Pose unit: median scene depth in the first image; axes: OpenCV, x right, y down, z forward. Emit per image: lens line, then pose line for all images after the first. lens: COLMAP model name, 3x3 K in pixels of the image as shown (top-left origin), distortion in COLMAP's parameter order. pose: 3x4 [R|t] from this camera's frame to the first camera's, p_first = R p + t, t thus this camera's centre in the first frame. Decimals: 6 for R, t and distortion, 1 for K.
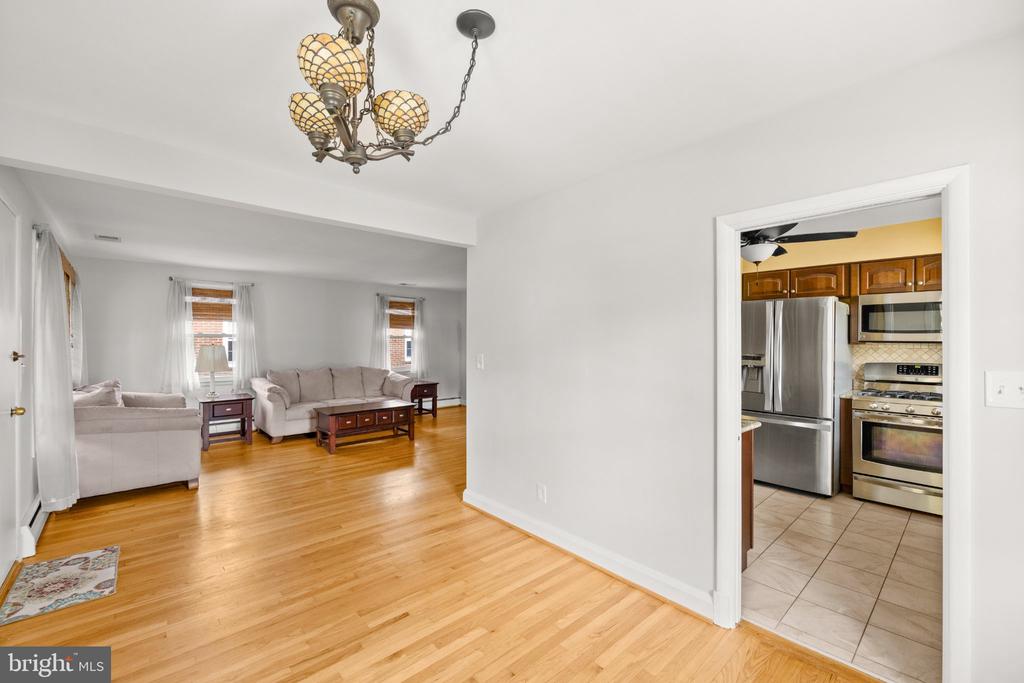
lens RADIAL K [[430.7, 0, 514.2], [0, 430.7, 337.5], [0, 0, 1]] dist [-0.001387, 0.000083]
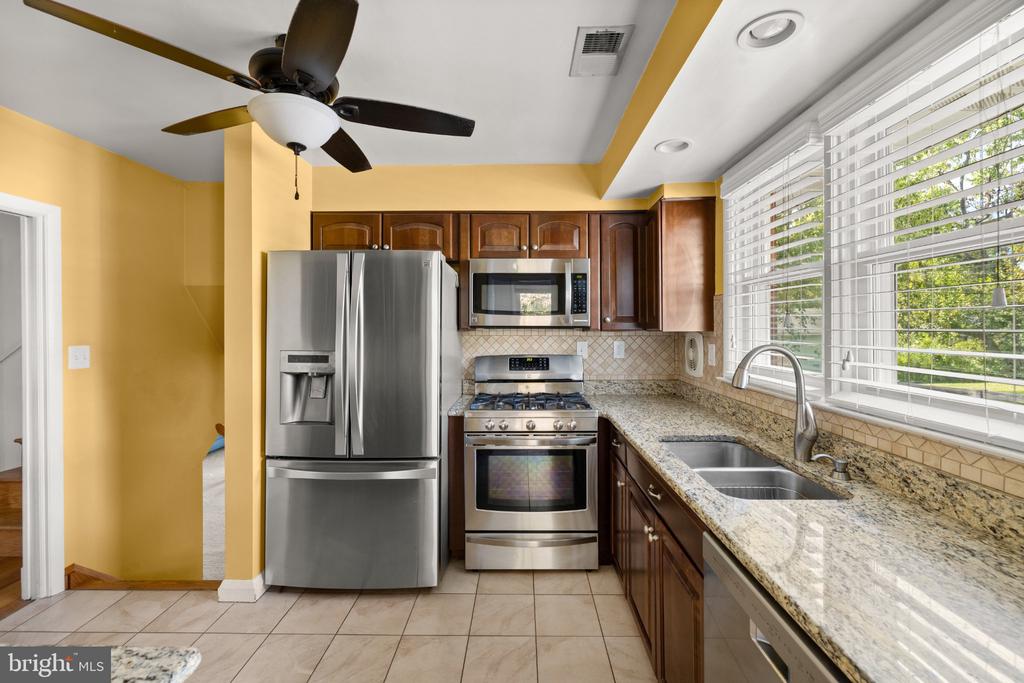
lens RADIAL K [[430.7, 0, 514.2], [0, 430.7, 337.5], [0, 0, 1]] dist [-0.001387, 0.000083]
pose [[0.690978, -0.019161, 0.722621, 0.357638], [-0.000071, 0.999647, 0.026574, 0.008191], [-0.722875, -0.018413, 0.690733, 0.480101]]
